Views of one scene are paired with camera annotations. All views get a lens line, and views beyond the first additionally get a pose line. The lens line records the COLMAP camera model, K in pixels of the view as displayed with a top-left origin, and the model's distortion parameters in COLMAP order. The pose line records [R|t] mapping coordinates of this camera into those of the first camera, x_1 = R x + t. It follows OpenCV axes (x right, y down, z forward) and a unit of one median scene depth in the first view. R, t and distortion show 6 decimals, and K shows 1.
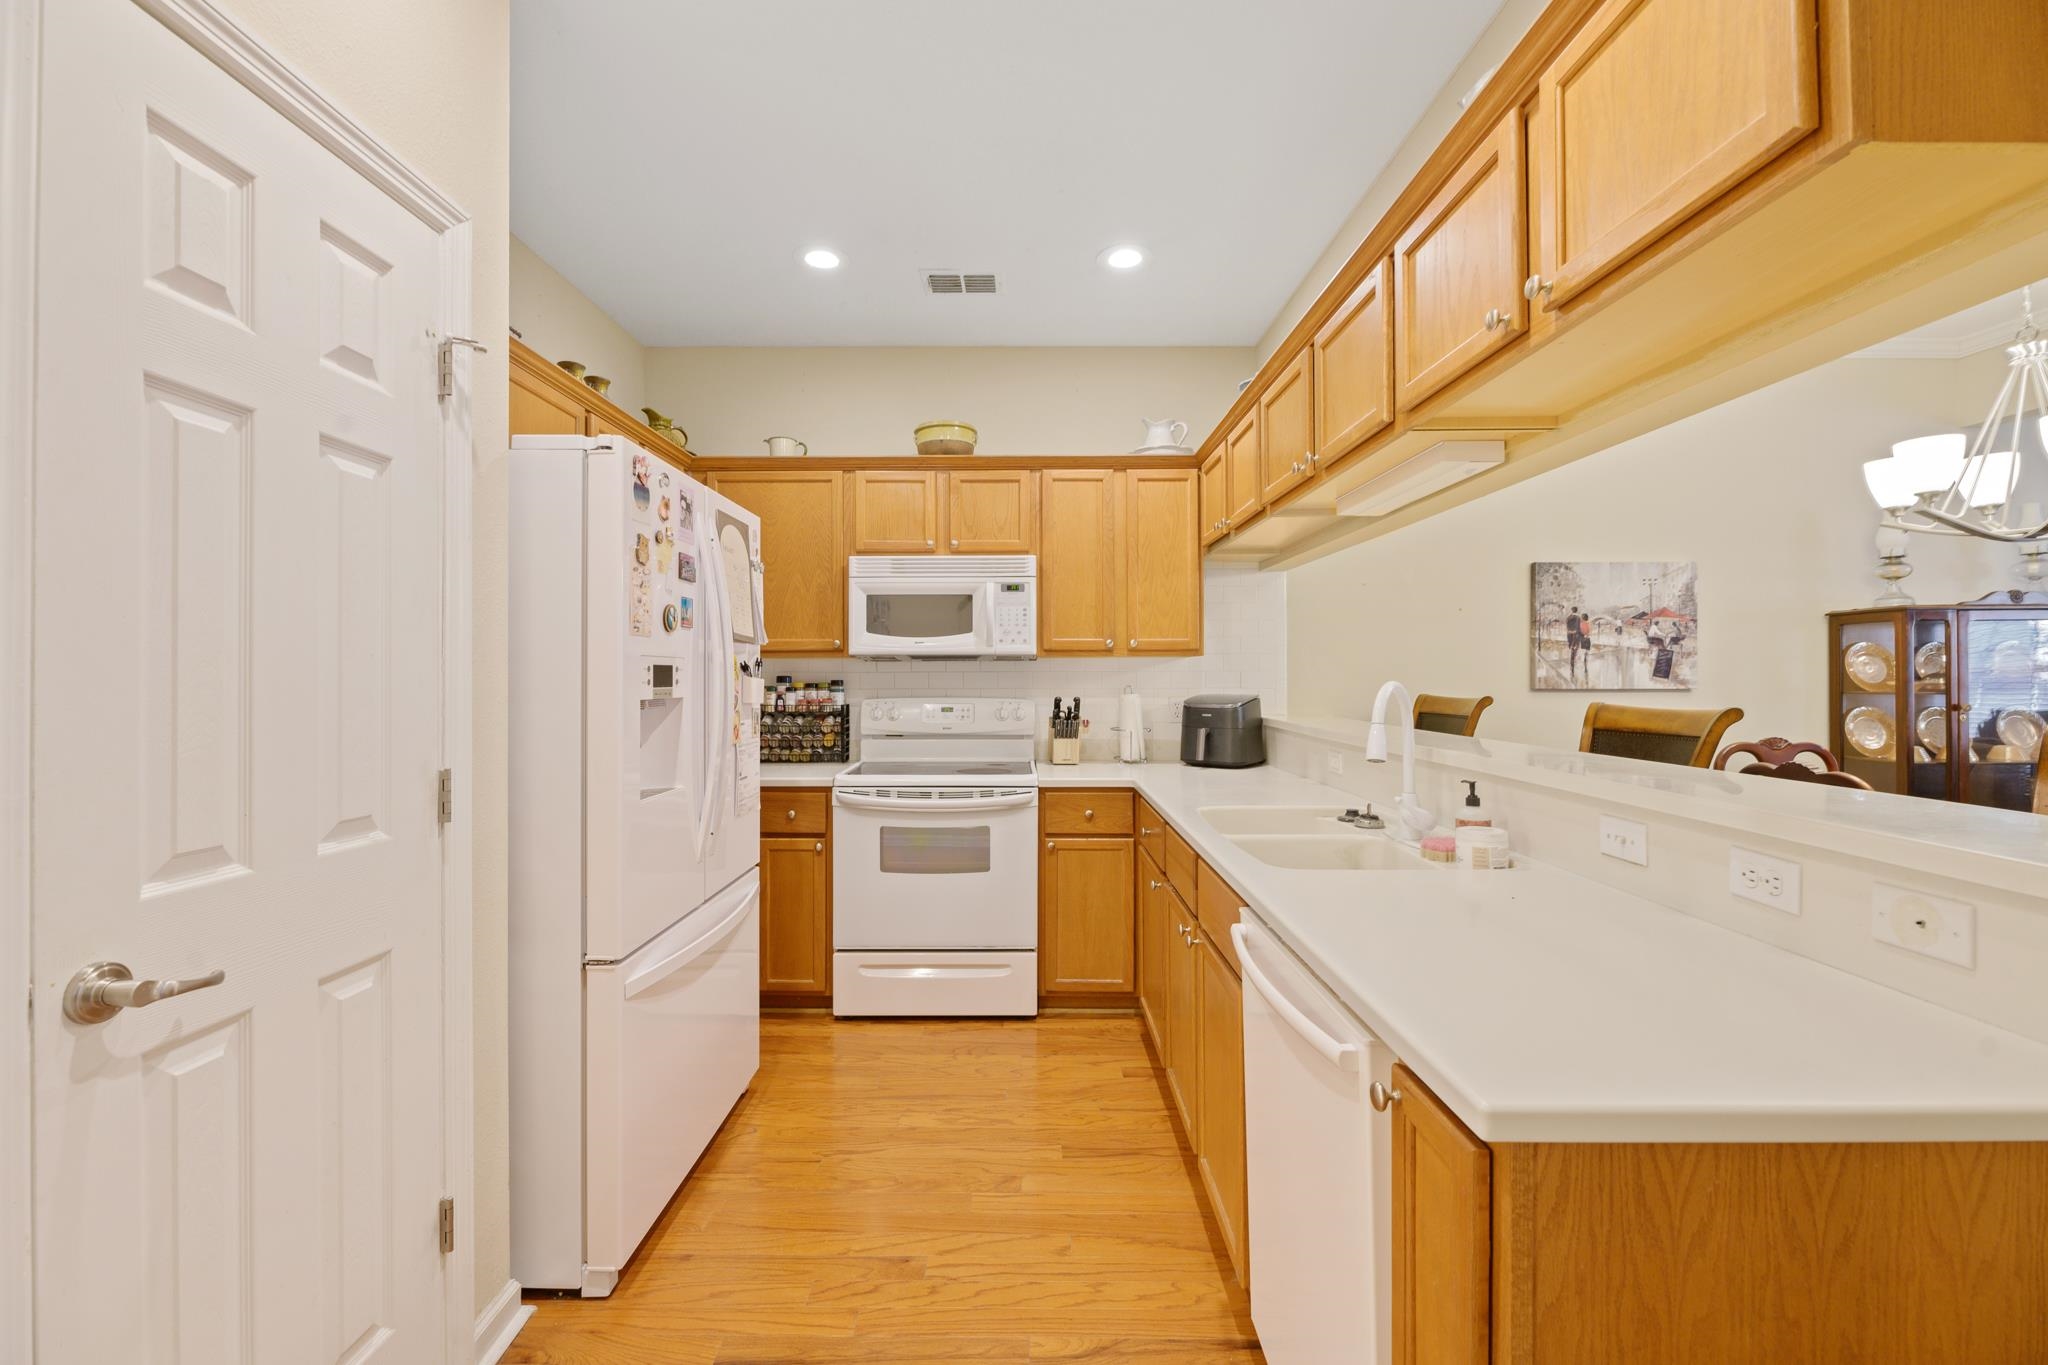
lens RADIAL K [[856.3, 0, 1024.0], [0, 856.3, 682.5], [0, 0, 1]] dist [-0.000930, -0.000587]
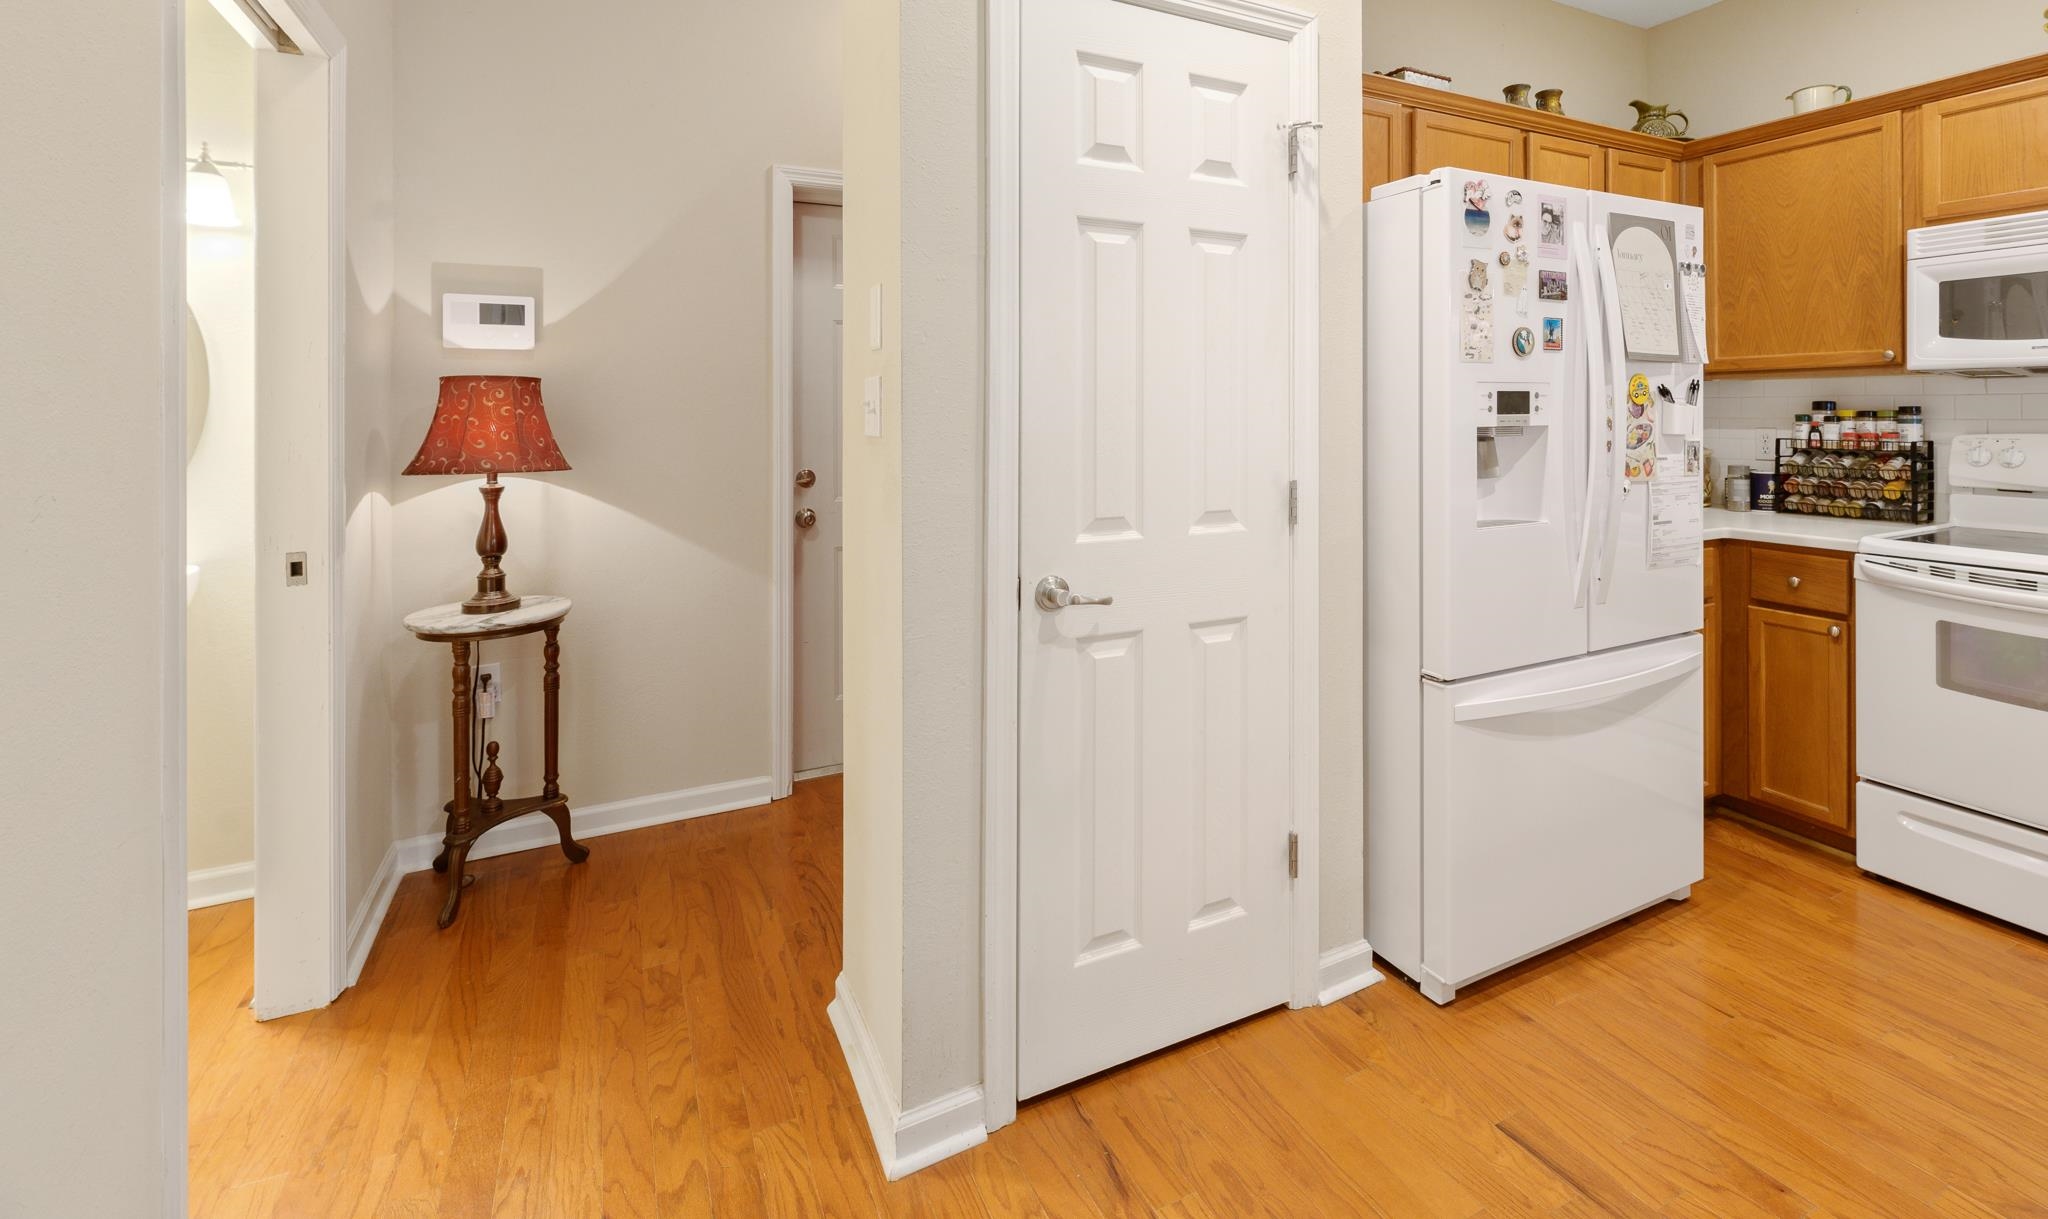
lens RADIAL K [[960.5, 0, 1140.1], [0, 960.5, 418.3], [0, 0, 1]] dist [0.012324, 0.000175]
pose [[0.495607, 0.007324, -0.868516, 0.221207], [-0.000233, 0.999966, 0.008299, 0.000757], [0.868547, -0.003910, 0.495592, 0.073098]]
